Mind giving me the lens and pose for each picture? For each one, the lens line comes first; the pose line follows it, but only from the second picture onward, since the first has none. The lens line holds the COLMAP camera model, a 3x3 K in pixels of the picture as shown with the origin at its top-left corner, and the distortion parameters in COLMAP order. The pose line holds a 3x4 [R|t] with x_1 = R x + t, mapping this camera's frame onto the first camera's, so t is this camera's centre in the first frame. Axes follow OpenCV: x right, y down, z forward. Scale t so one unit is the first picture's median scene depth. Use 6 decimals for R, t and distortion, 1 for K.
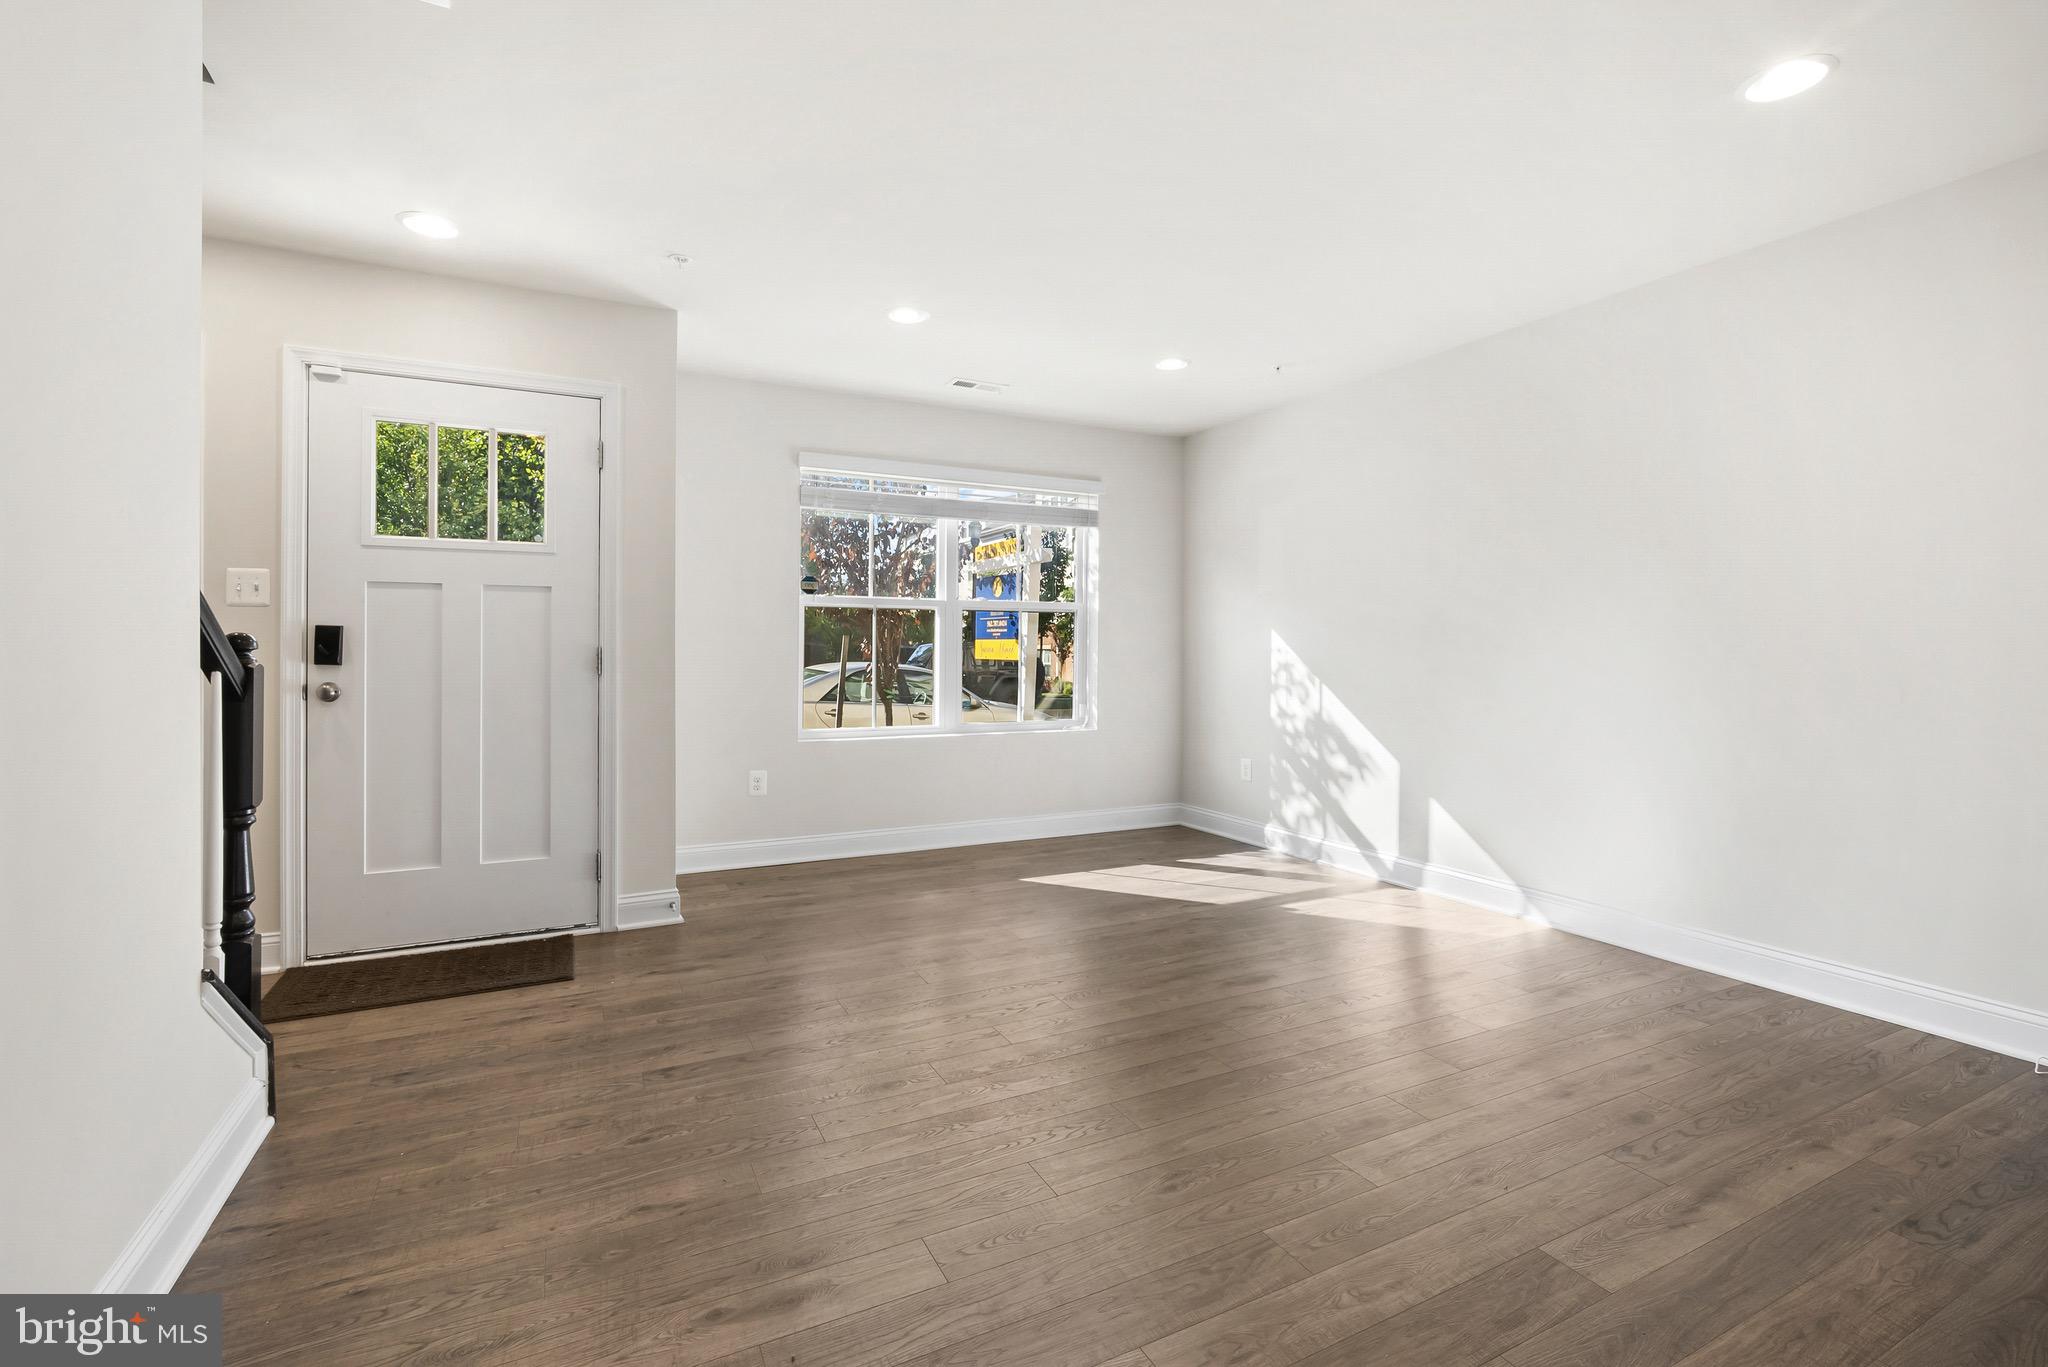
lens RADIAL K [[901.1, 0, 1010.4], [0, 901.1, 665.4], [0, 0, 1]] dist [-0.000632, -0.000096]
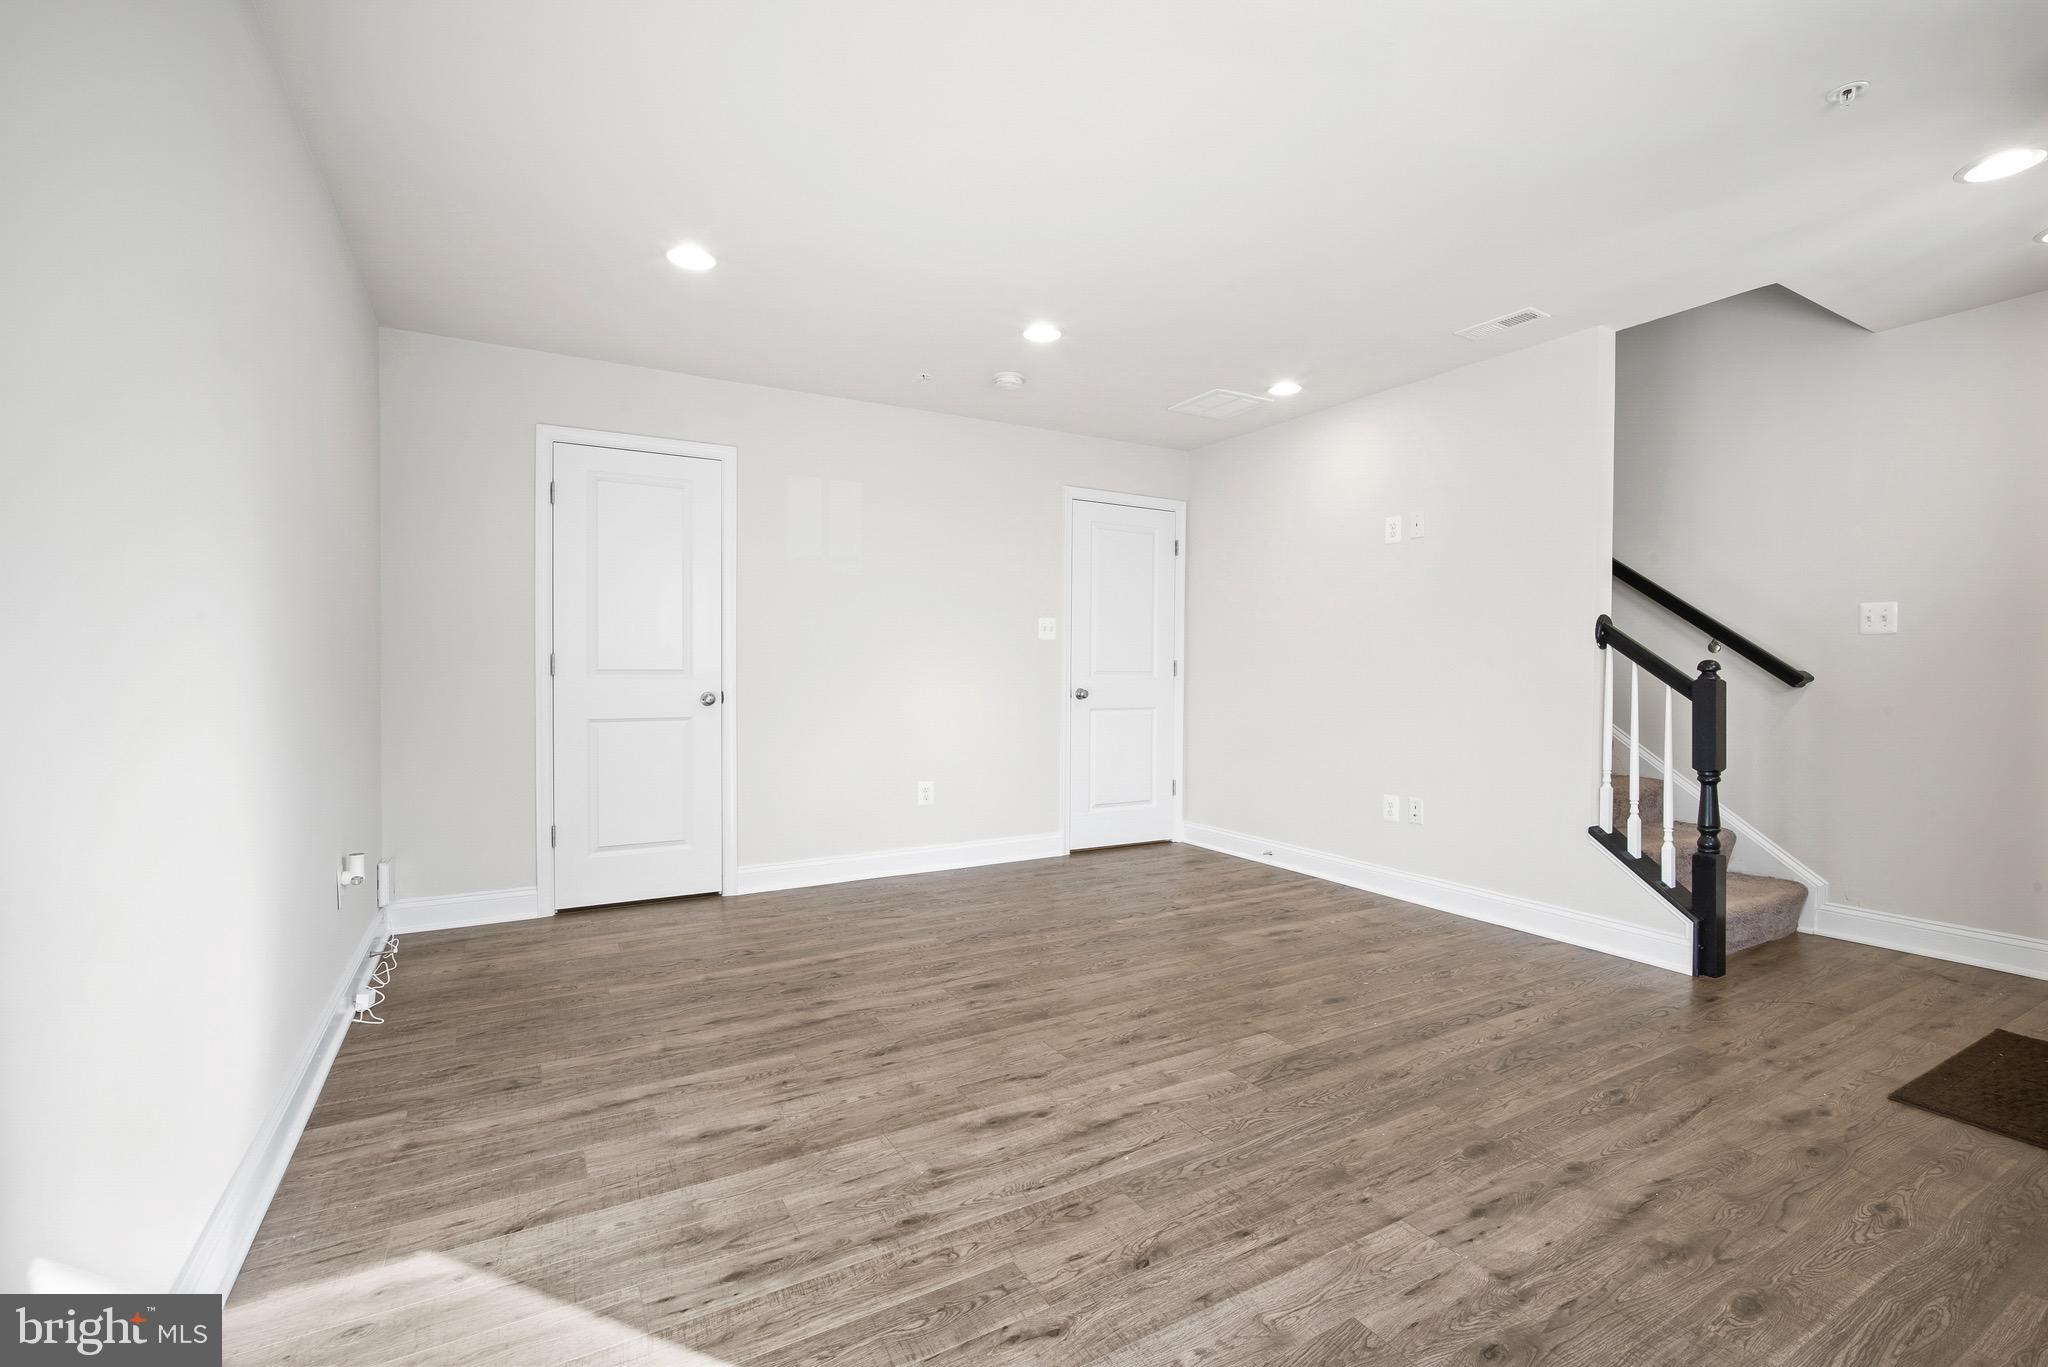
lens RADIAL K [[901.1, 0, 1024.2], [0, 901.1, 669.7], [0, 0, 1]] dist [-0.000632, -0.000096]
pose [[-0.997791, -0.007640, -0.065994, 0.379560], [-0.008732, 0.999830, 0.016265, -0.029540], [0.065858, 0.016805, -0.997687, 2.136970]]
